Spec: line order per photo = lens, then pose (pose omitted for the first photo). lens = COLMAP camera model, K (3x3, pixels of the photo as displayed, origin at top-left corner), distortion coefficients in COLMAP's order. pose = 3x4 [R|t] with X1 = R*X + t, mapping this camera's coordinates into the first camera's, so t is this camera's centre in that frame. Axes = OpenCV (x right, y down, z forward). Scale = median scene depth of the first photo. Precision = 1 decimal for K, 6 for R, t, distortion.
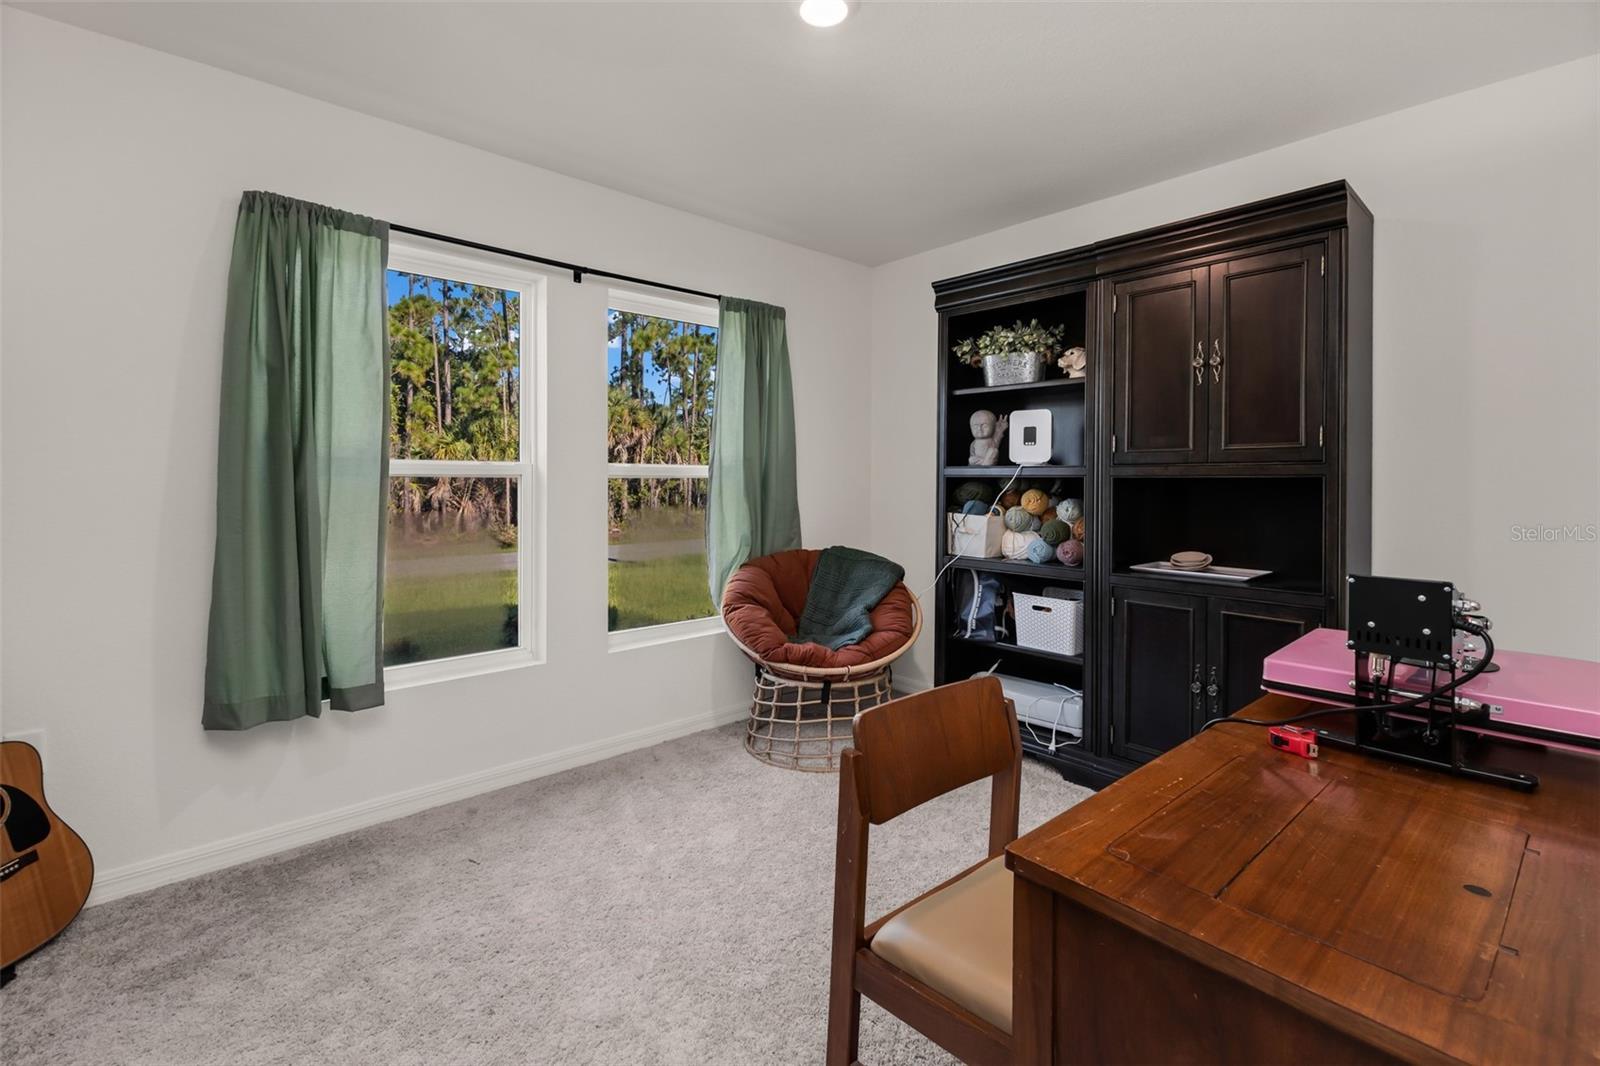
lens RADIAL K [[720.7, 0, 799.3], [0, 720.7, 487.2], [0, 0, 1]] dist [0.000029, 0.000176]
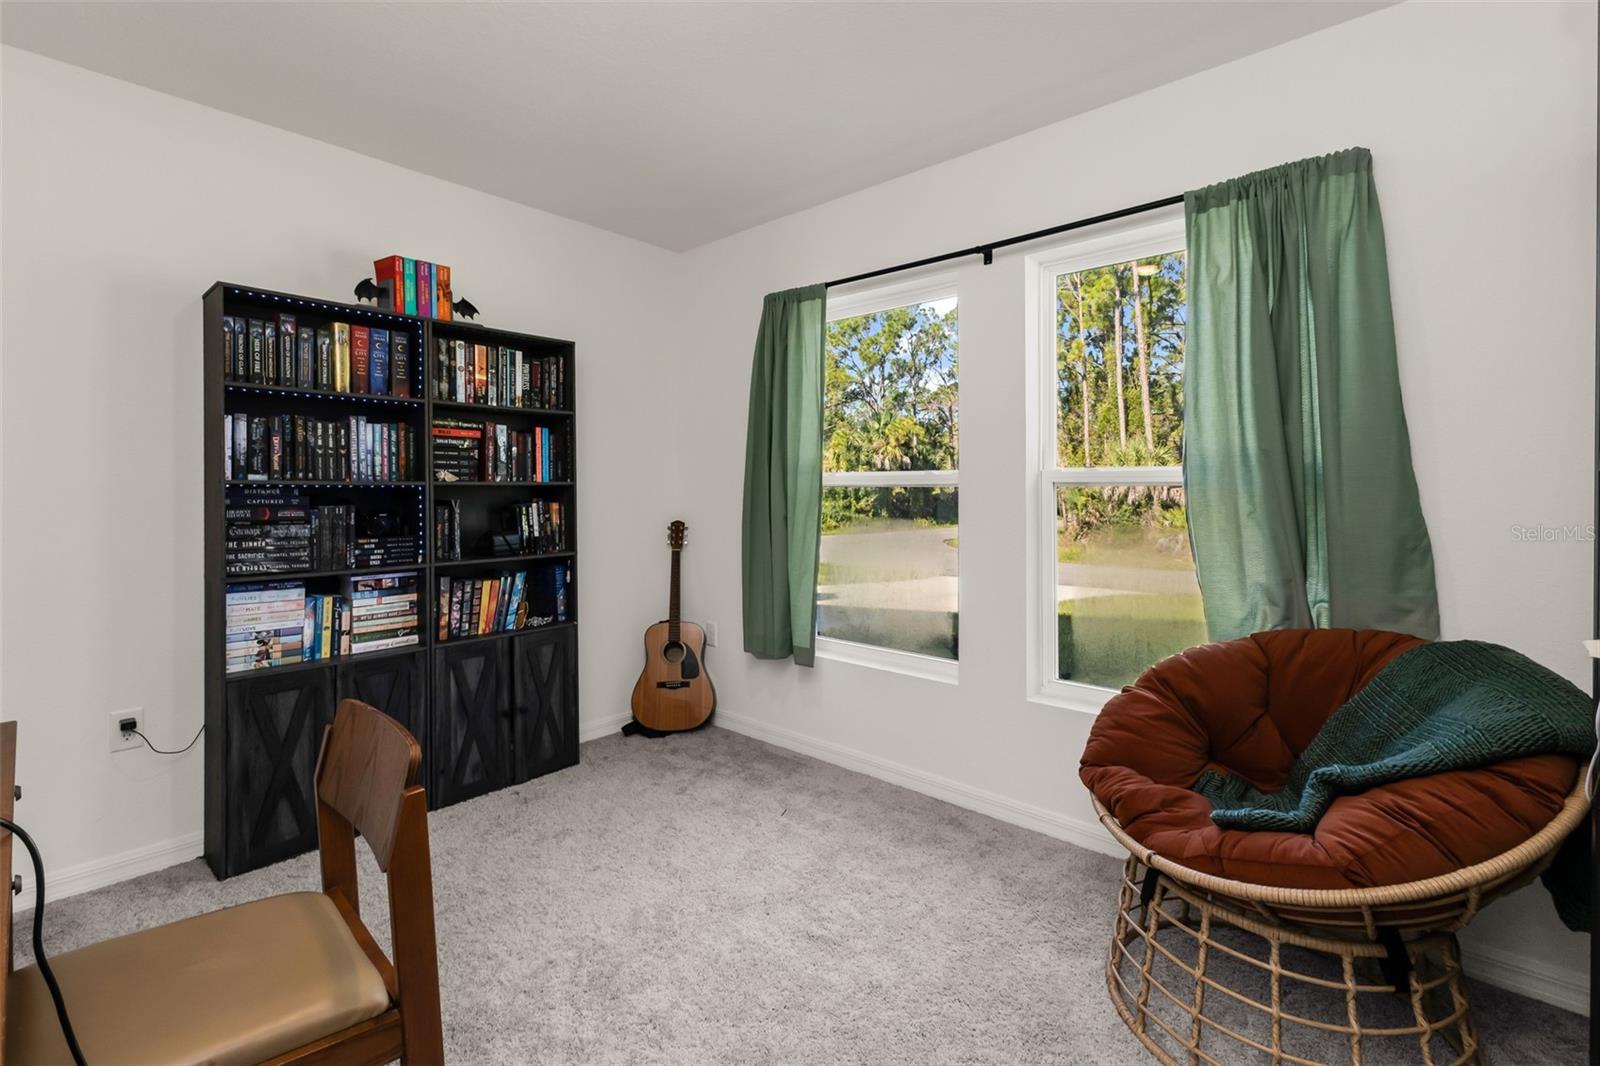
lens RADIAL K [[708.1, 0, 794.4], [0, 708.1, 518.3], [0, 0, 1]] dist [0.002557, 0.000022]
pose [[0.096543, 0.046574, -0.994239, 0.493791], [-0.003208, 0.998914, 0.046481, -0.017499], [0.995324, -0.001298, 0.096588, 0.638434]]
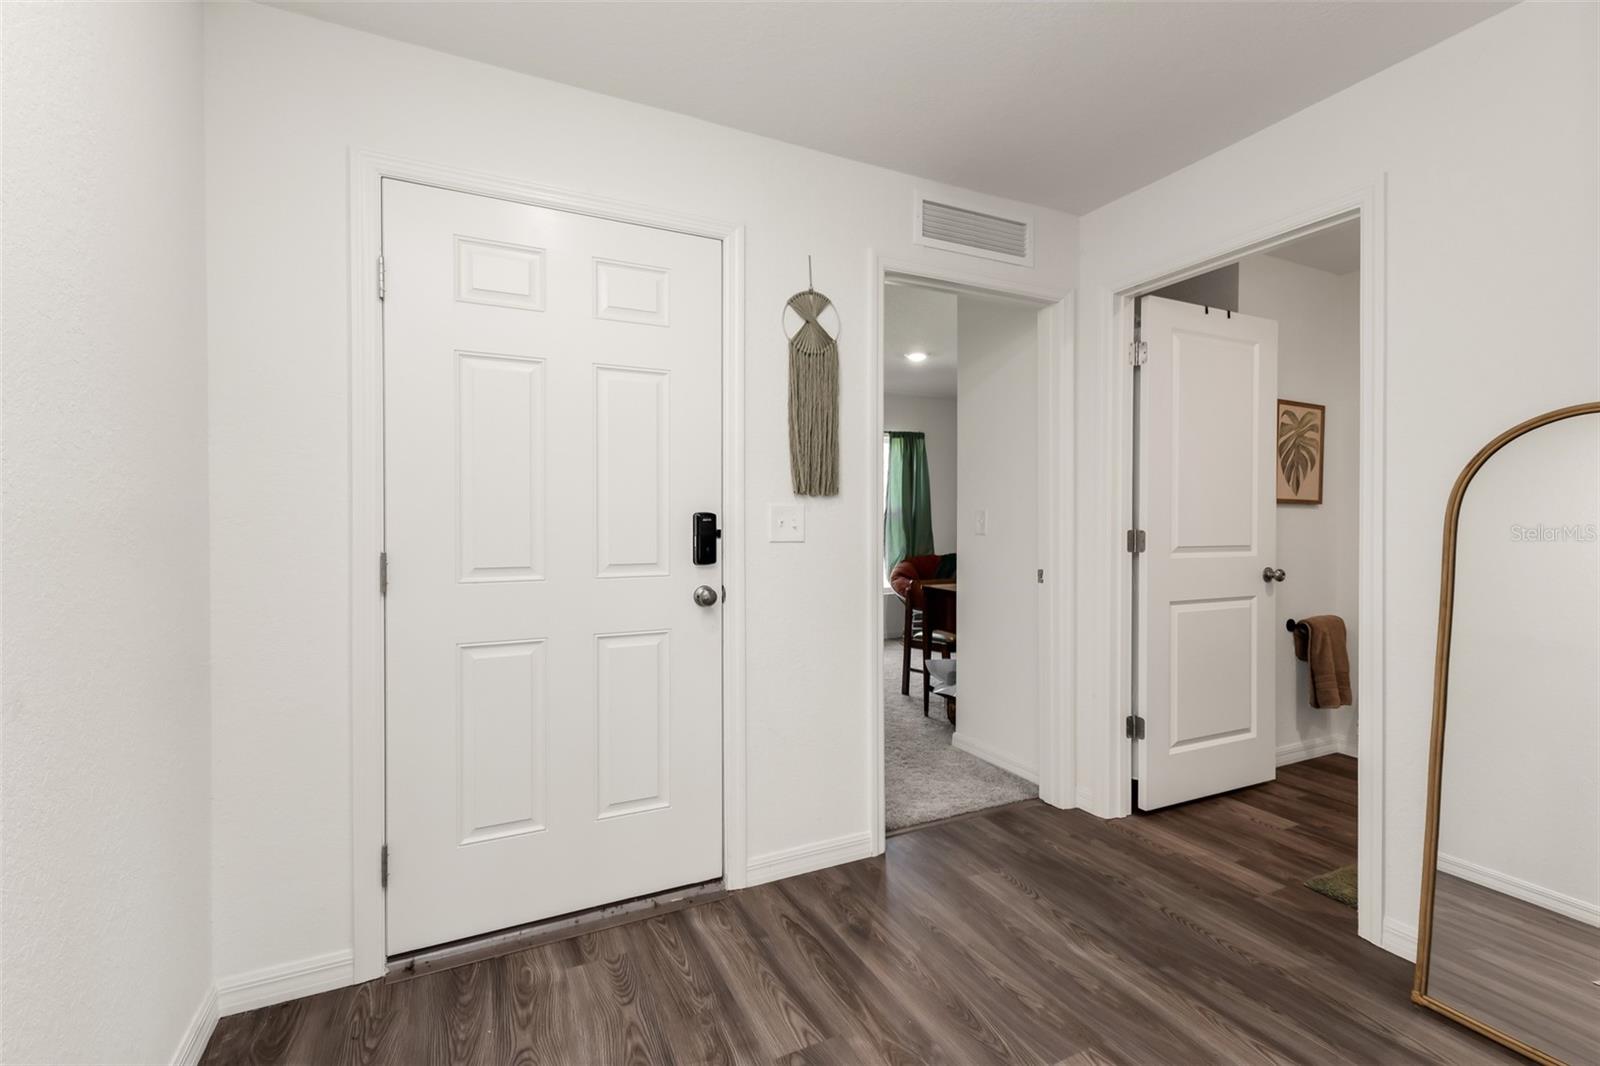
lens RADIAL K [[696.9, 0, 796.5], [0, 696.9, 527.6], [0, 0, 1]] dist [0.016955, 0.000030]
pose [[0.954577, -0.001170, -0.297962, 0.245513], [0.001782, 0.999997, 0.001780, 0.009898], [0.297959, -0.002230, 0.954576, -1.063978]]
